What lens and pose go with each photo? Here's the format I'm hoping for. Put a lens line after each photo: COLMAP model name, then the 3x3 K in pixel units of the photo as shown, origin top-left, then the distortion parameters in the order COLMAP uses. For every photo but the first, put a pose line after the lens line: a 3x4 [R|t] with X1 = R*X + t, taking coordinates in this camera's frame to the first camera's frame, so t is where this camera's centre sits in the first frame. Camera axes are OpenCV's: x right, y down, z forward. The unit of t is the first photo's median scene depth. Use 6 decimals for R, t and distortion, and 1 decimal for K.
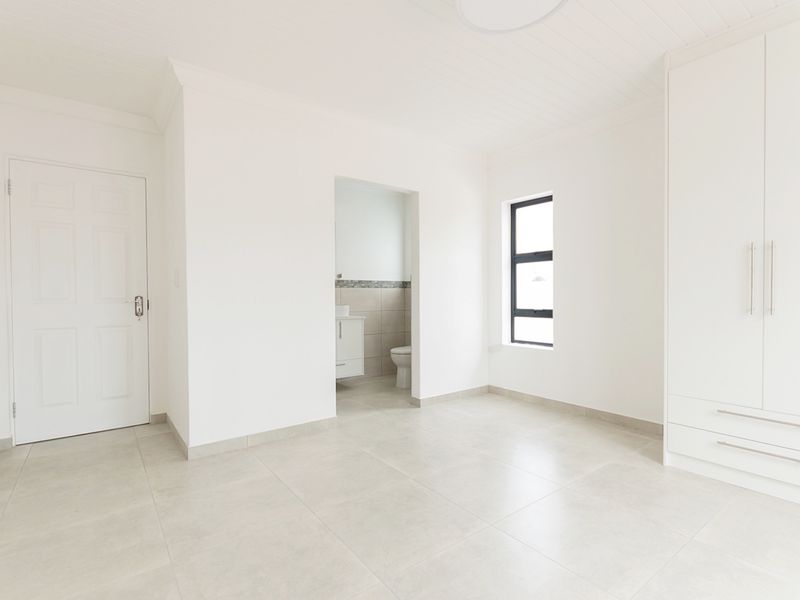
lens RADIAL K [[392.8, 0, 402.9], [0, 392.8, 300.5], [0, 0, 1]] dist [0.000618, -0.000054]
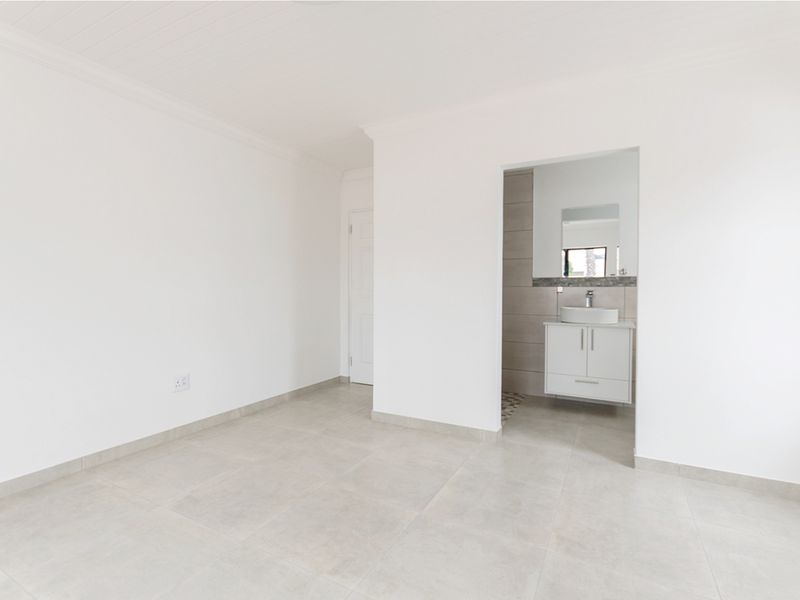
lens RADIAL K [[392.8, 0, 402.9], [0, 392.8, 300.5], [0, 0, 1]] dist [0.000618, -0.000054]
pose [[0.426195, 0.036931, -0.903877, 0.351017], [-0.013953, 0.999316, 0.034251, -0.024611], [0.904524, -0.001986, 0.426419, 0.262105]]
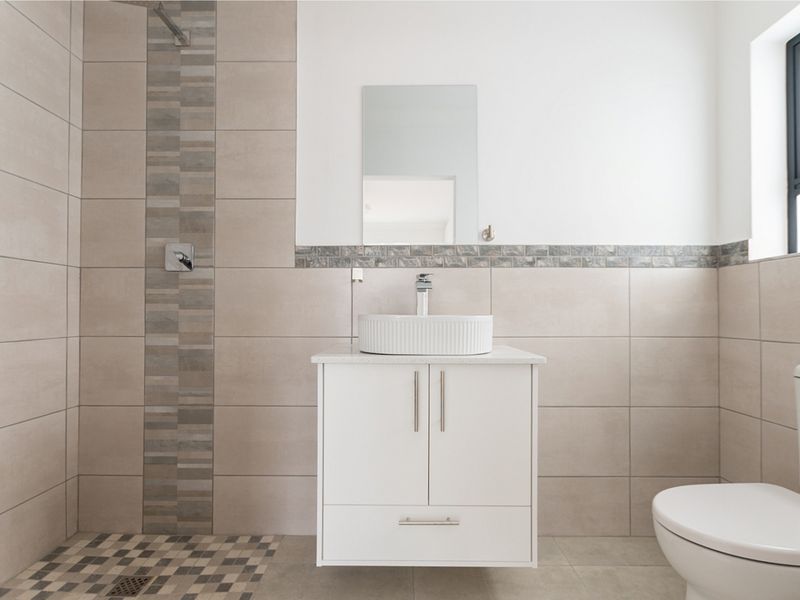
lens RADIAL K [[410.0, 0, 400.0], [0, 410.0, 300.0], [0, 0, 1]] dist [0.001487, 0.000070]
pose [[0.793594, -0.002242, -0.608444, 0.001680], [-0.015191, 0.999608, -0.023497, 0.006789], [0.608259, 0.027890, 0.793249, 0.641226]]
